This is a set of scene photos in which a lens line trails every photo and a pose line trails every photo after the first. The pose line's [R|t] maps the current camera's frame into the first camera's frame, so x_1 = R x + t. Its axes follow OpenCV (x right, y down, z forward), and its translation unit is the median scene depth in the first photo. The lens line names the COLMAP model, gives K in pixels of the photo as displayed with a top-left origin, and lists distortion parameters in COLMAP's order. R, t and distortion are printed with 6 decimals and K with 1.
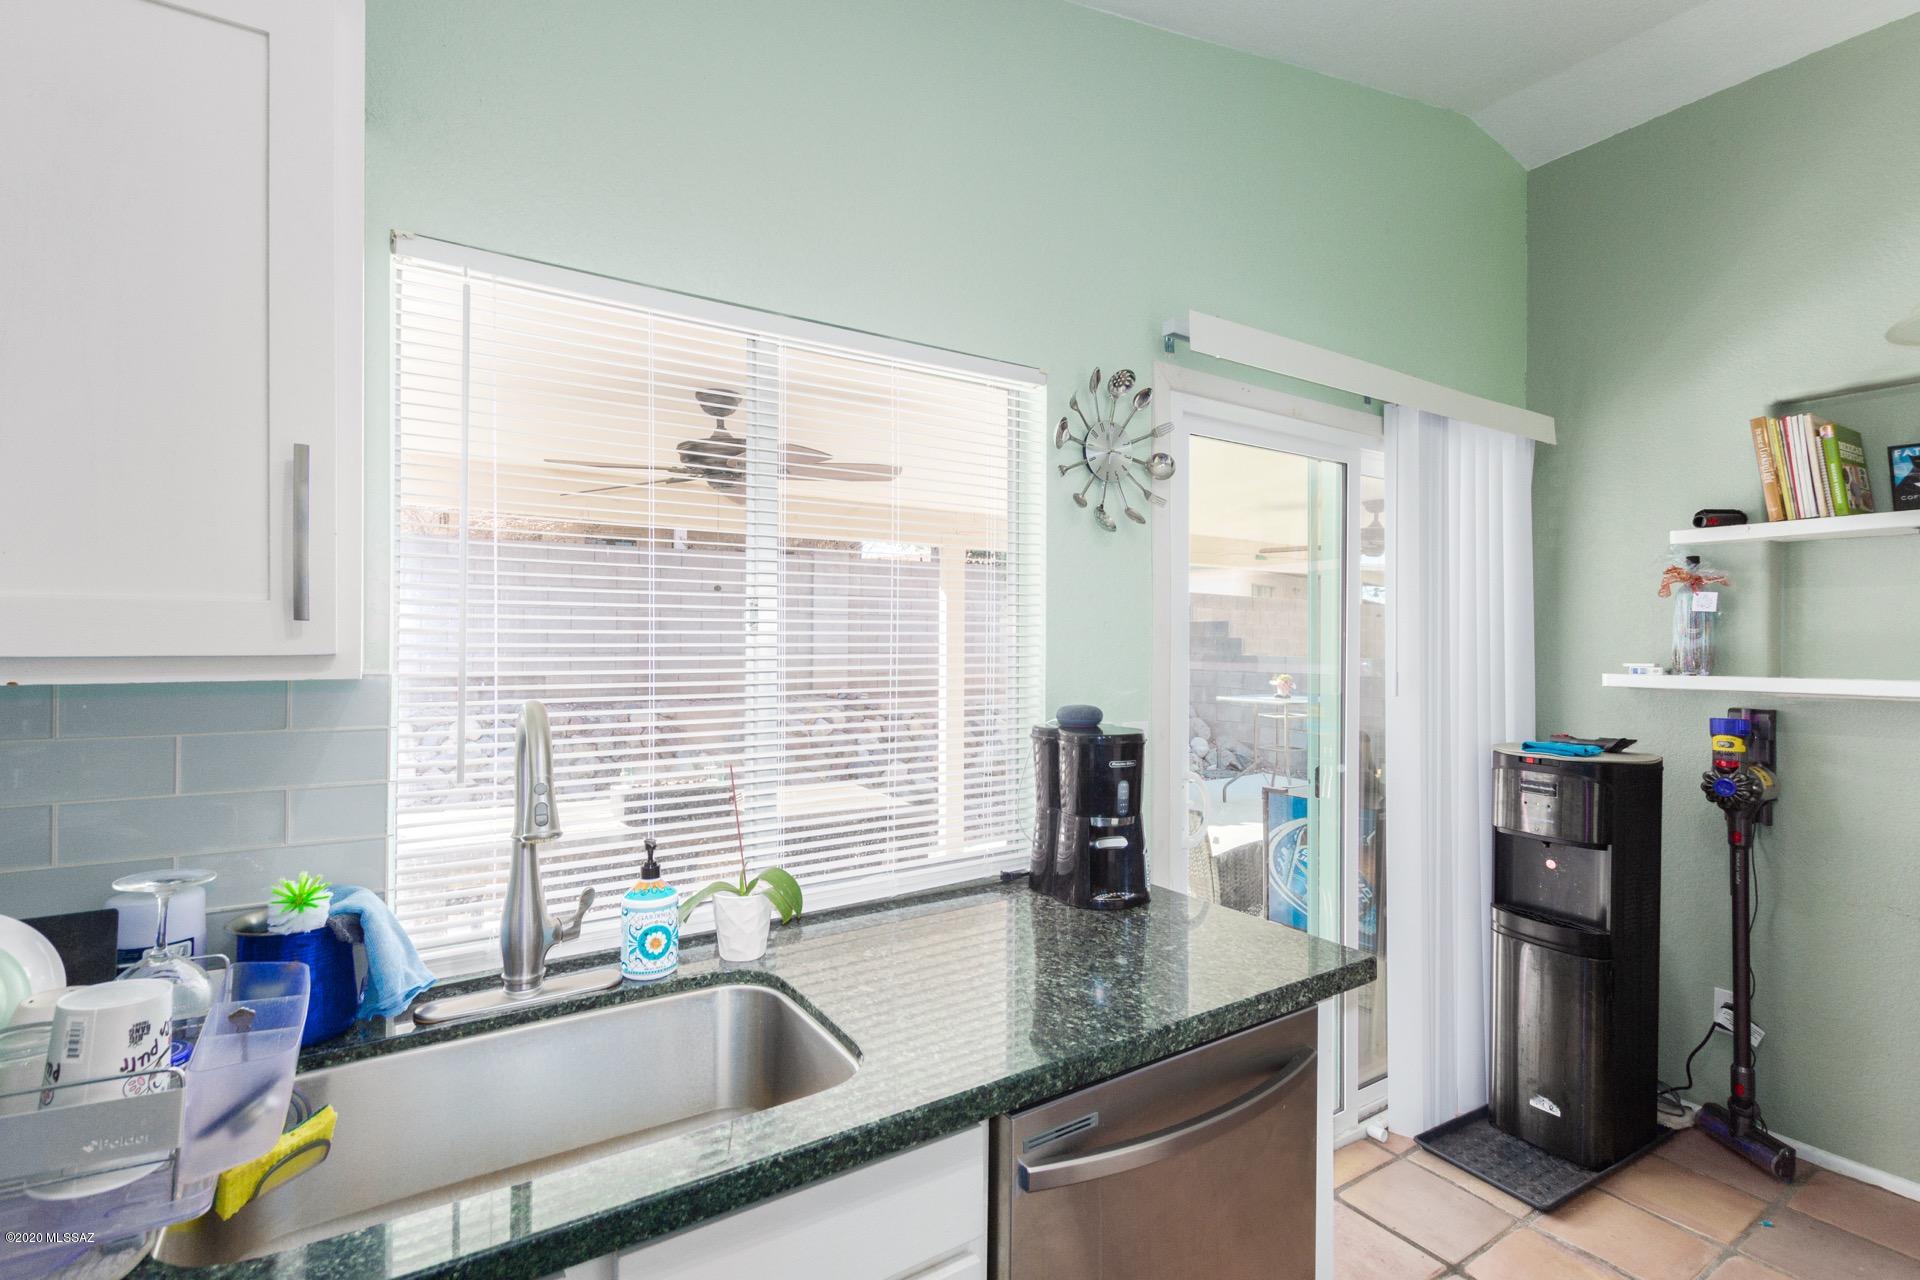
lens RADIAL K [[874.6, 0, 951.4], [0, 874.6, 635.4], [0, 0, 1]] dist [-0.000047, -0.000062]
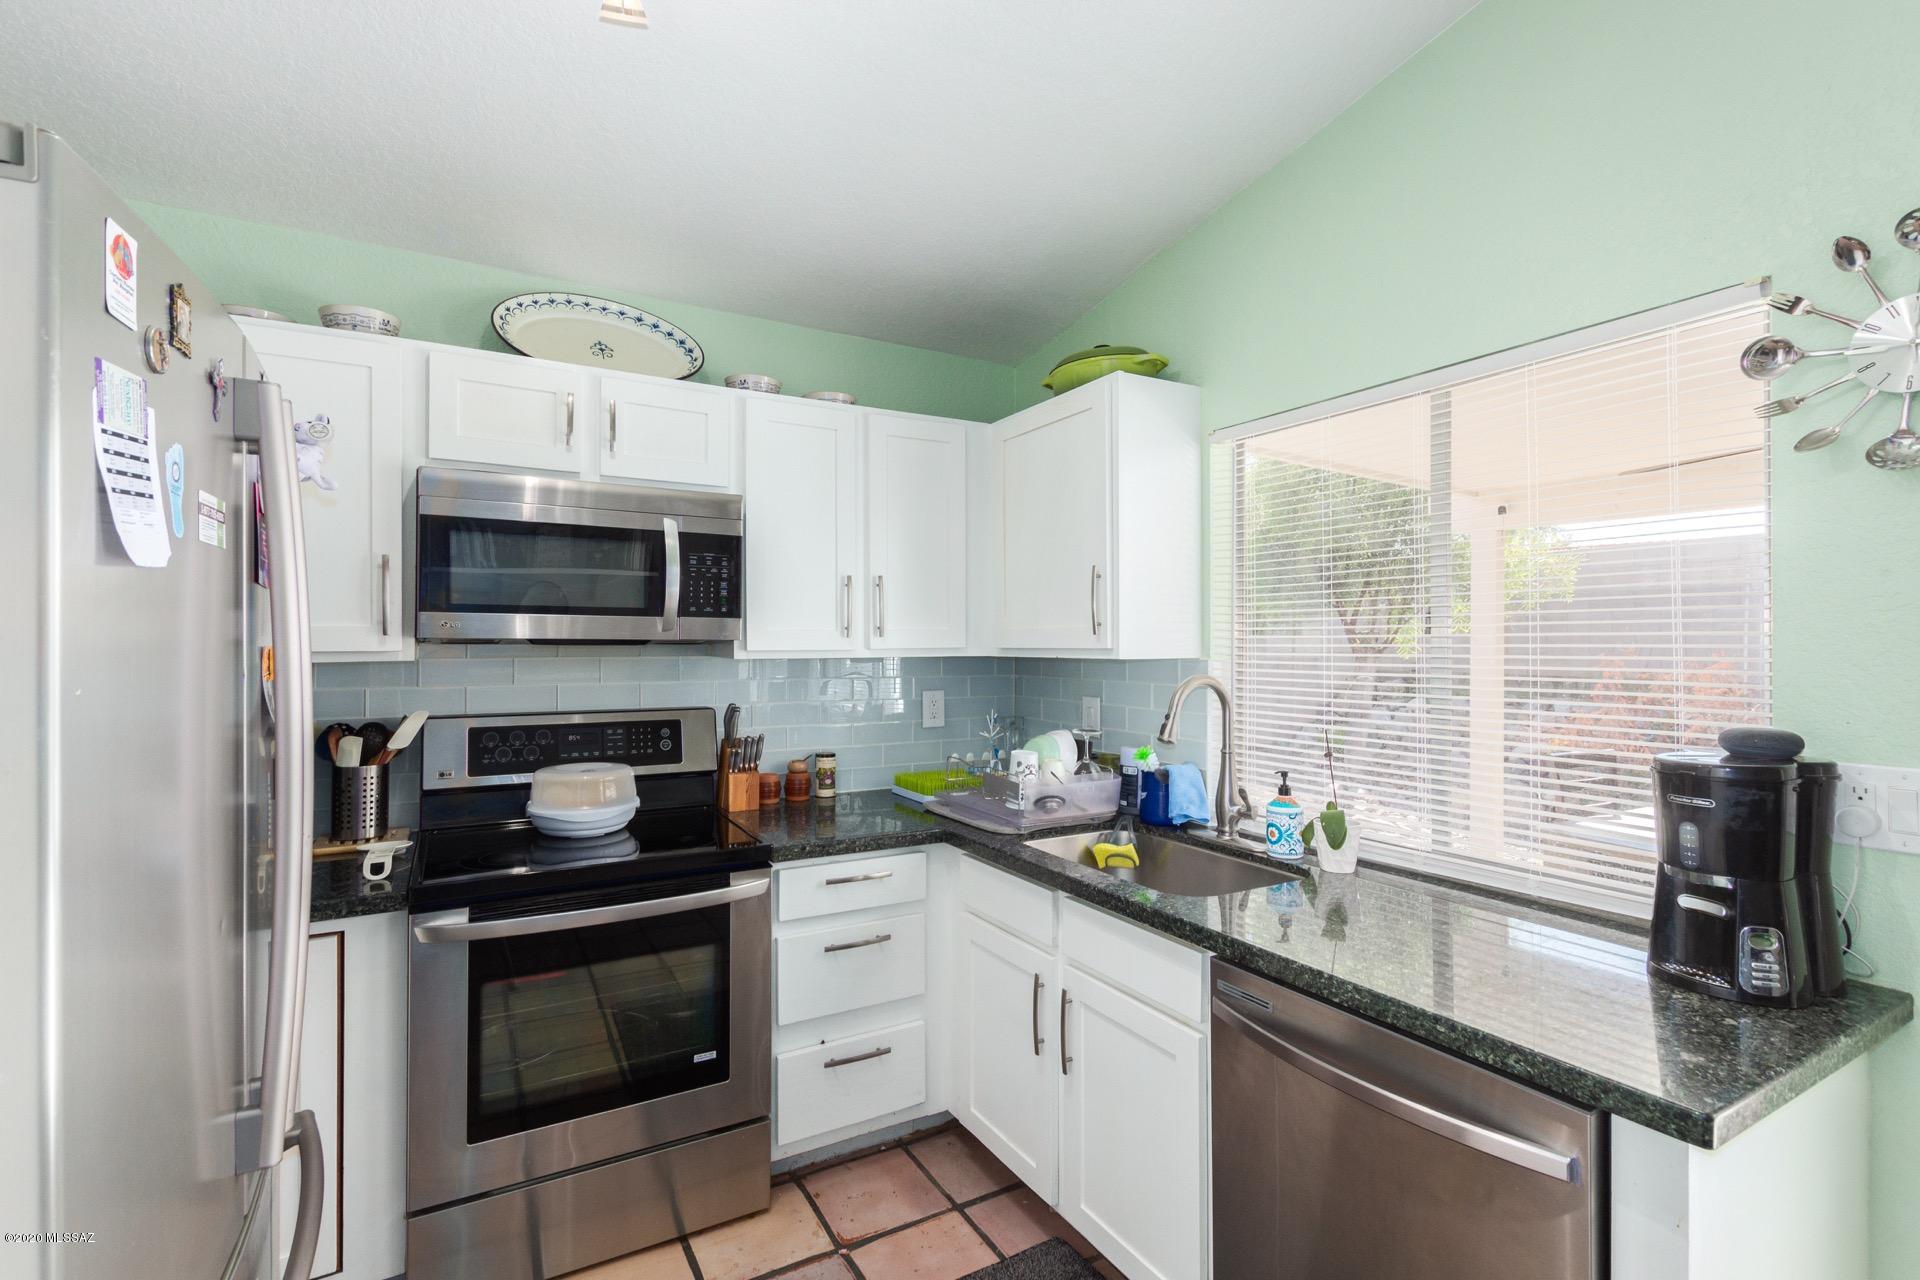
lens RADIAL K [[874.6, 0, 951.4], [0, 874.6, 635.4], [0, 0, 1]] dist [-0.000047, -0.000062]
pose [[-0.051509, -0.011668, -0.998604, 1.327111], [0.004581, 0.999918, -0.011919, 0.008894], [0.998662, -0.005188, -0.051451, 0.523722]]
